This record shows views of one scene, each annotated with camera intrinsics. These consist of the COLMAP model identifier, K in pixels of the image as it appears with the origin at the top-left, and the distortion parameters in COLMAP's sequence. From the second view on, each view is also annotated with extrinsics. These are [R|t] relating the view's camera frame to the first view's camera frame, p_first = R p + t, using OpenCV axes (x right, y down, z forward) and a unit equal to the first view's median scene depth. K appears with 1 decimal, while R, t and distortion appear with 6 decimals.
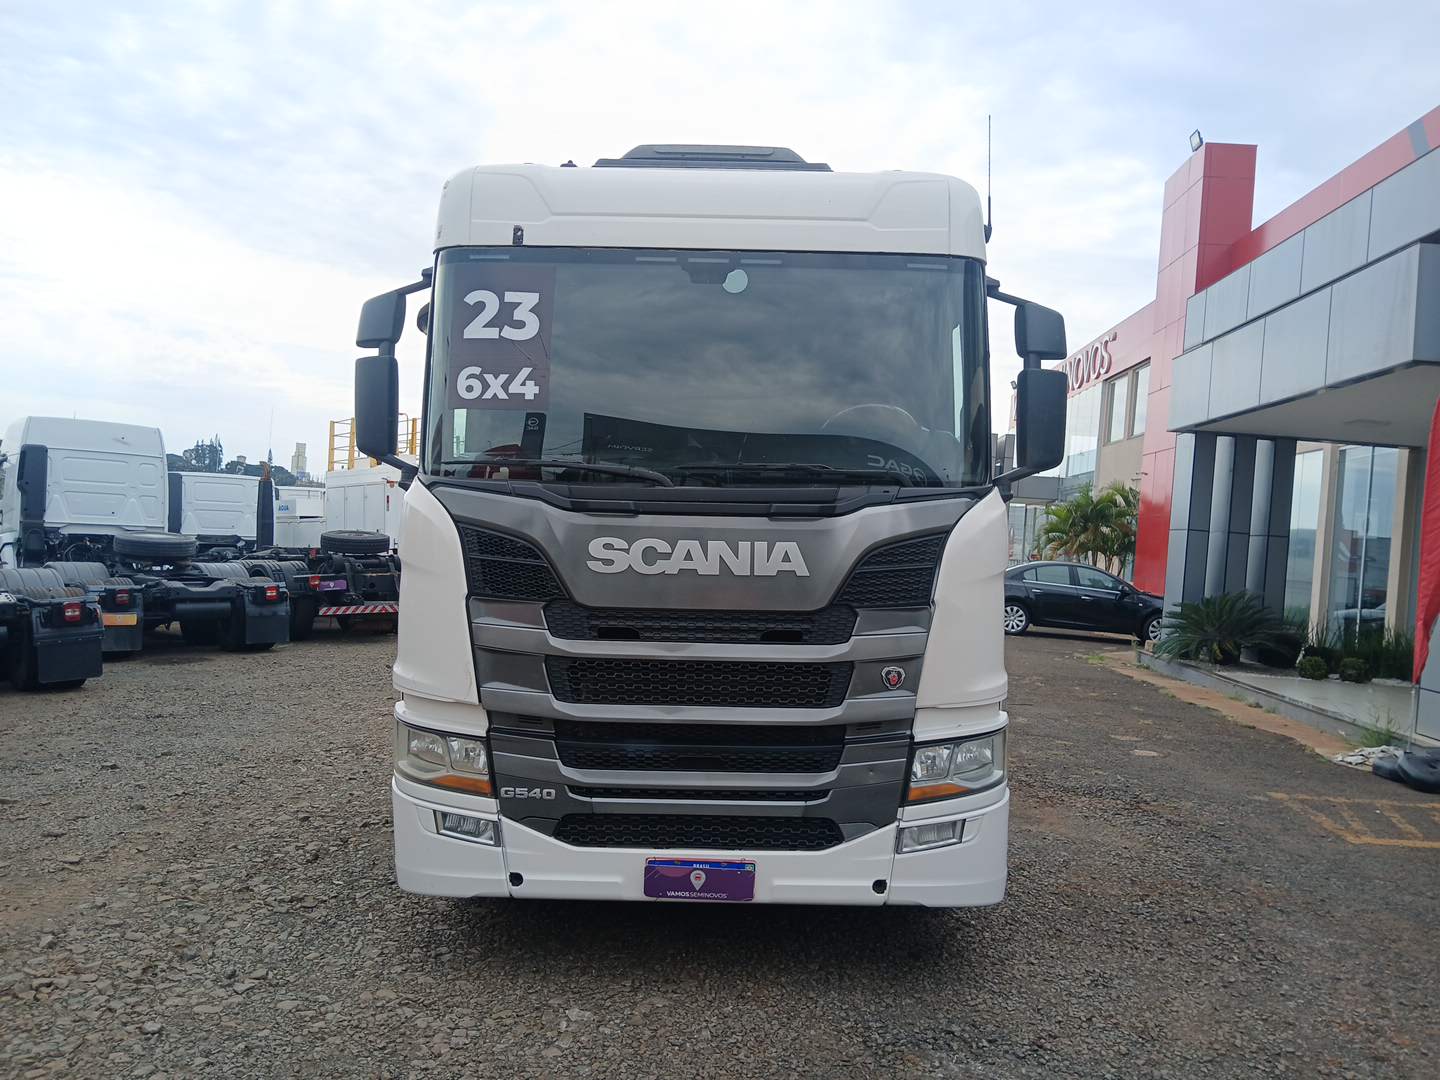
lens RADIAL K [[1098.4, 0, 720.8], [0, 1098.4, 534.7], [0, 0, 1]] dist [0.064277, -0.151926]
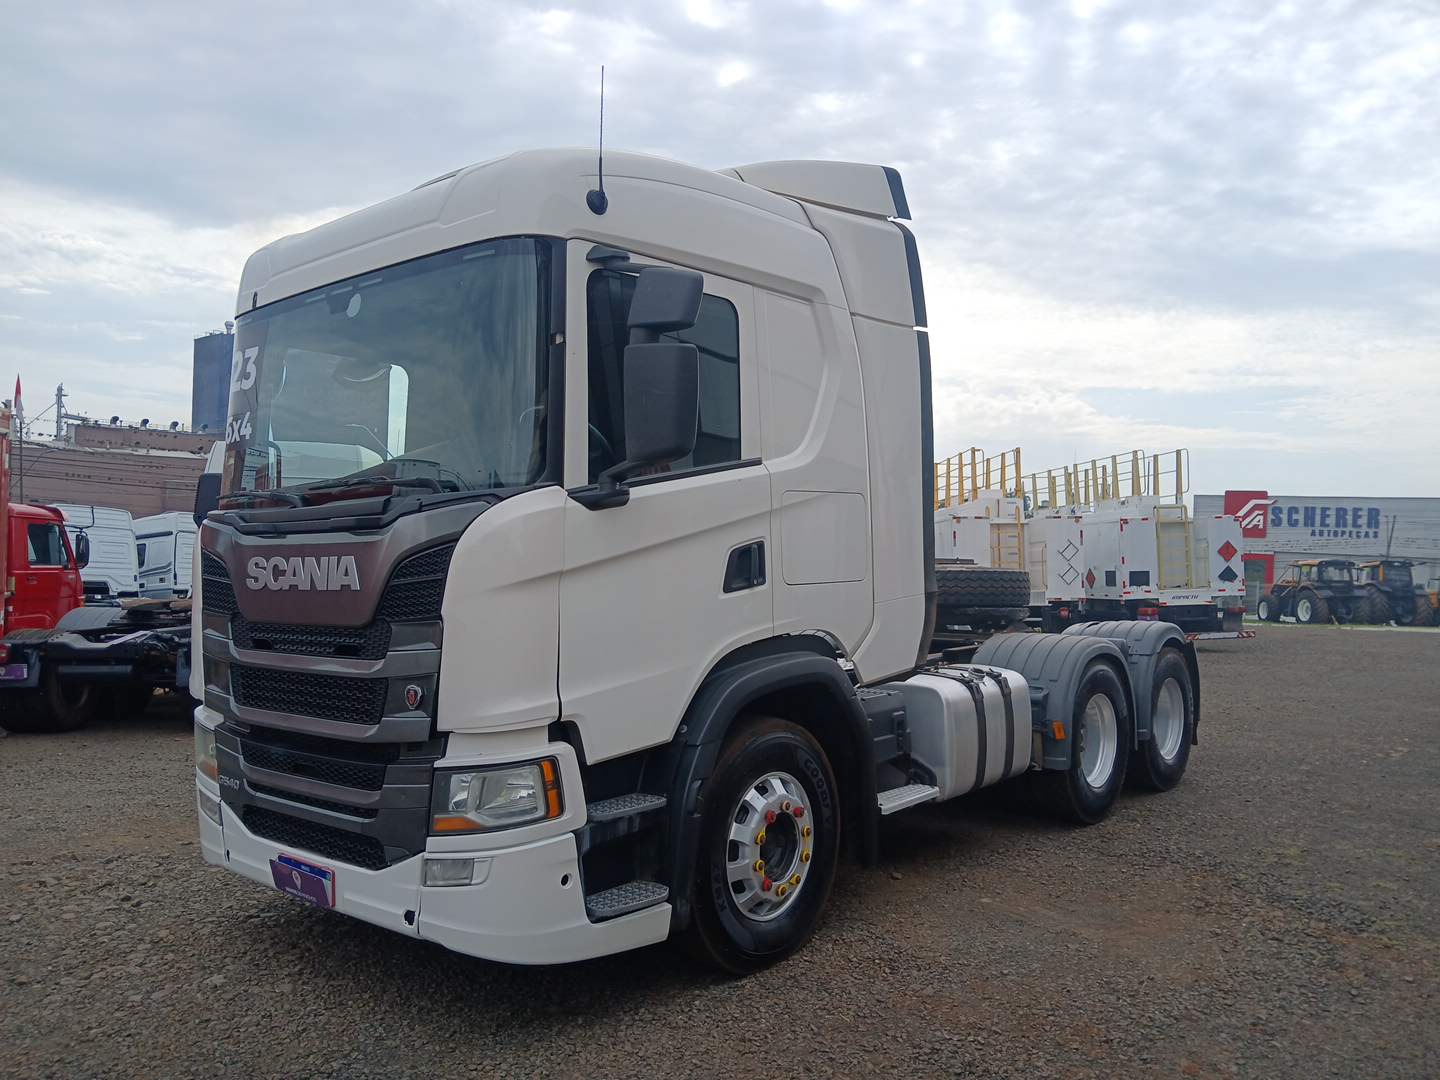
lens RADIAL K [[1120.6, 0, 757.2], [0, 1120.6, 538.6], [0, 0, 1]] dist [0.072084, -0.236914]
pose [[0.778377, -0.041718, -0.626410, 0.990336], [0.021652, 0.998980, -0.039626, 0.039511], [0.627424, 0.017281, 0.778486, 0.430615]]
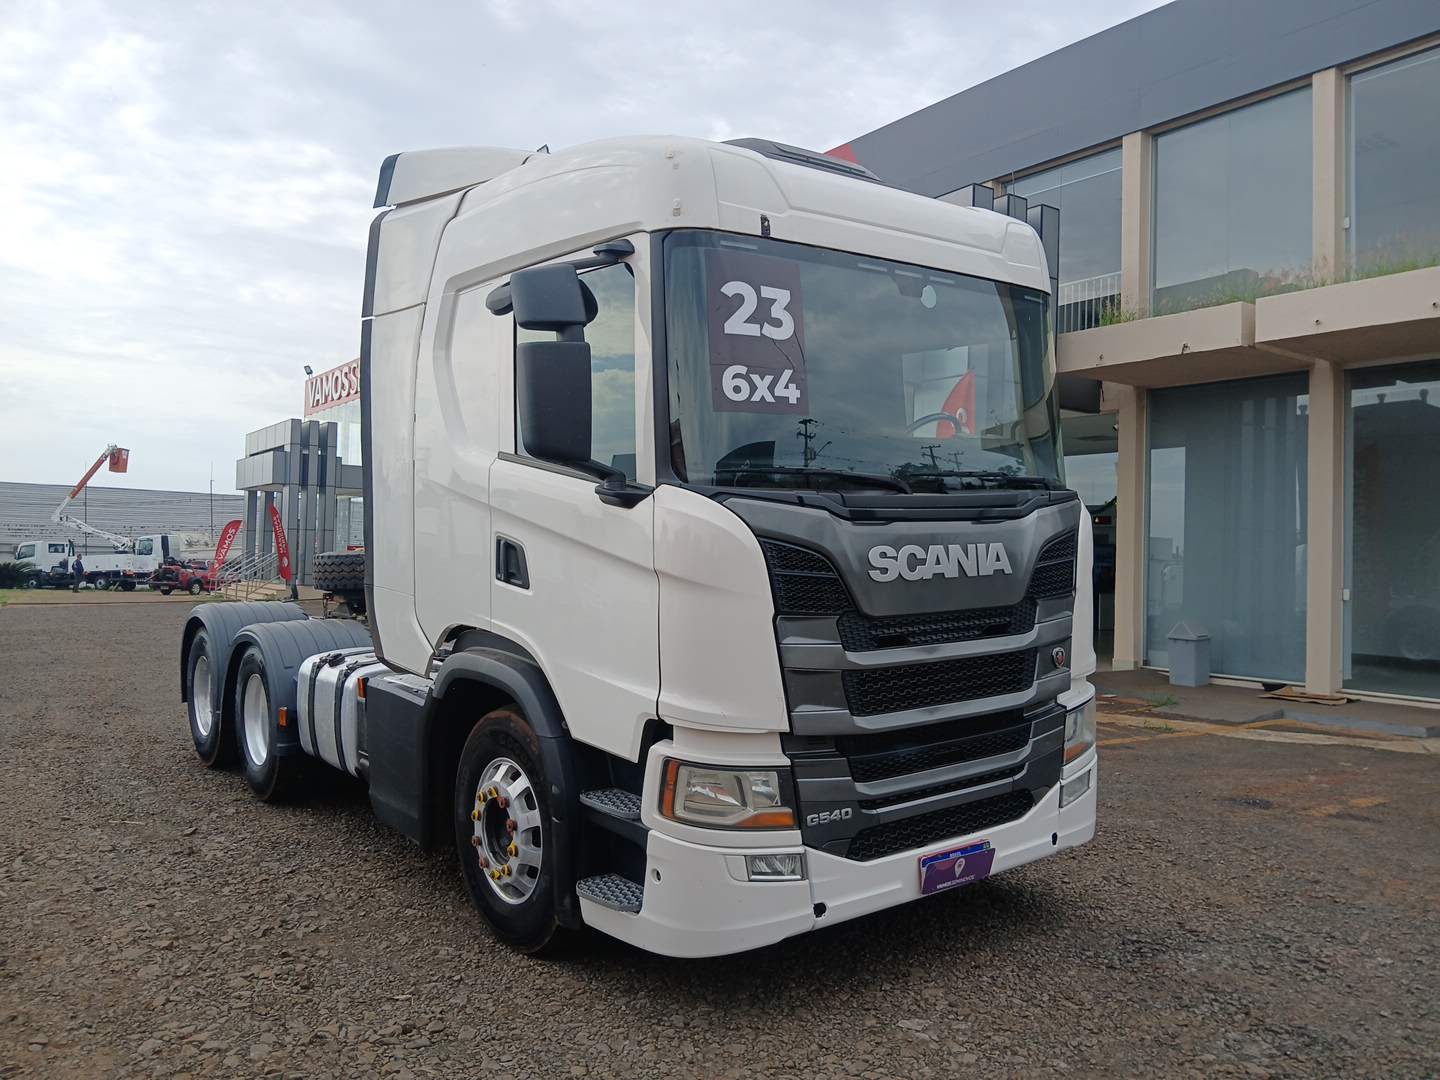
lens RADIAL K [[1090.1, 0, 720.0], [0, 1090.1, 540.0], [0, 0, 1]] dist [0.070892, -0.139996]
pose [[0.794206, -0.040382, 0.606306, -0.812137], [0.033633, 0.999181, 0.022493, -0.029781], [-0.606718, 0.002527, 0.794913, 0.300950]]
